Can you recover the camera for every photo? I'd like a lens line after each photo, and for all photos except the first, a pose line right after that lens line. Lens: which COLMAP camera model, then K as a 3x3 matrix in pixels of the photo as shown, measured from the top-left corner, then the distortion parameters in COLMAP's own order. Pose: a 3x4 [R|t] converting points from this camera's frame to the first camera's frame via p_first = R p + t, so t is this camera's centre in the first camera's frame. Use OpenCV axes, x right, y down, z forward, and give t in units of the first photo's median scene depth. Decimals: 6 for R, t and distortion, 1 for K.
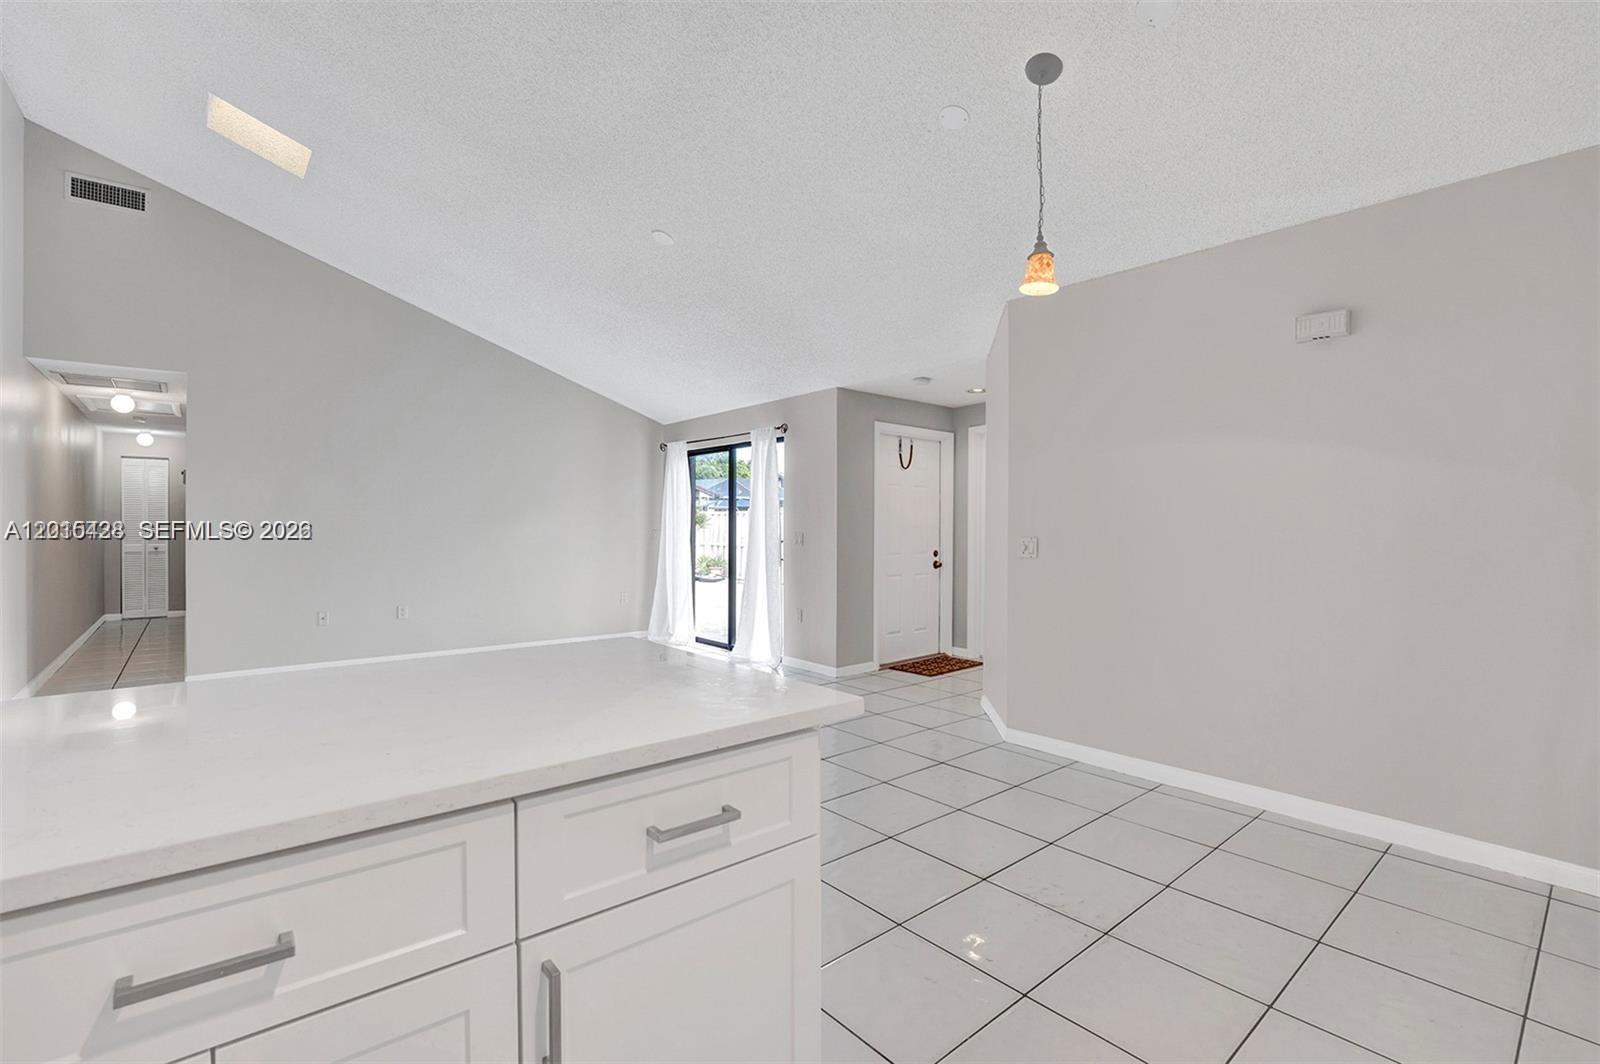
lens RADIAL K [[718.2, 0, 816.4], [0, 718.2, 534.8], [0, 0, 1]] dist [-0.009668, -0.000136]
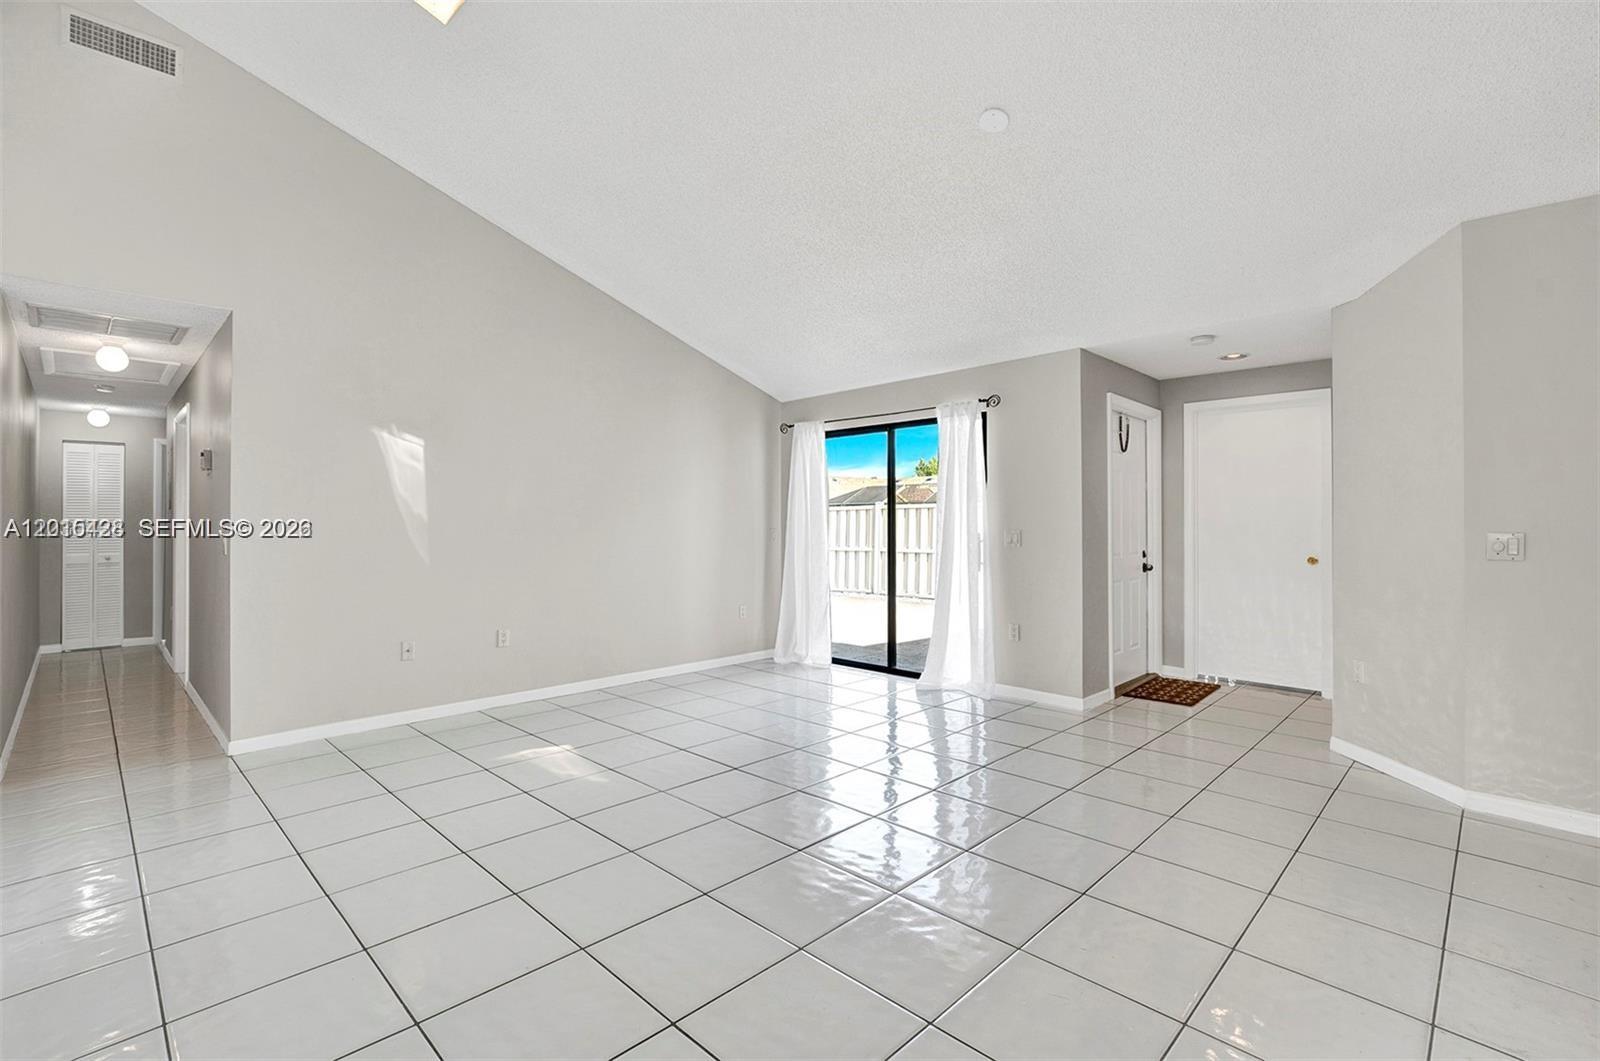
lens RADIAL K [[718.2, 0, 795.1], [0, 718.2, 526.2], [0, 0, 1]] dist [-0.009668, -0.000136]
pose [[0.996268, -0.008092, 0.085929, -0.297517], [0.009252, 0.999871, -0.013103, 0.001067], [-0.085812, 0.013849, 0.996215, 0.191626]]
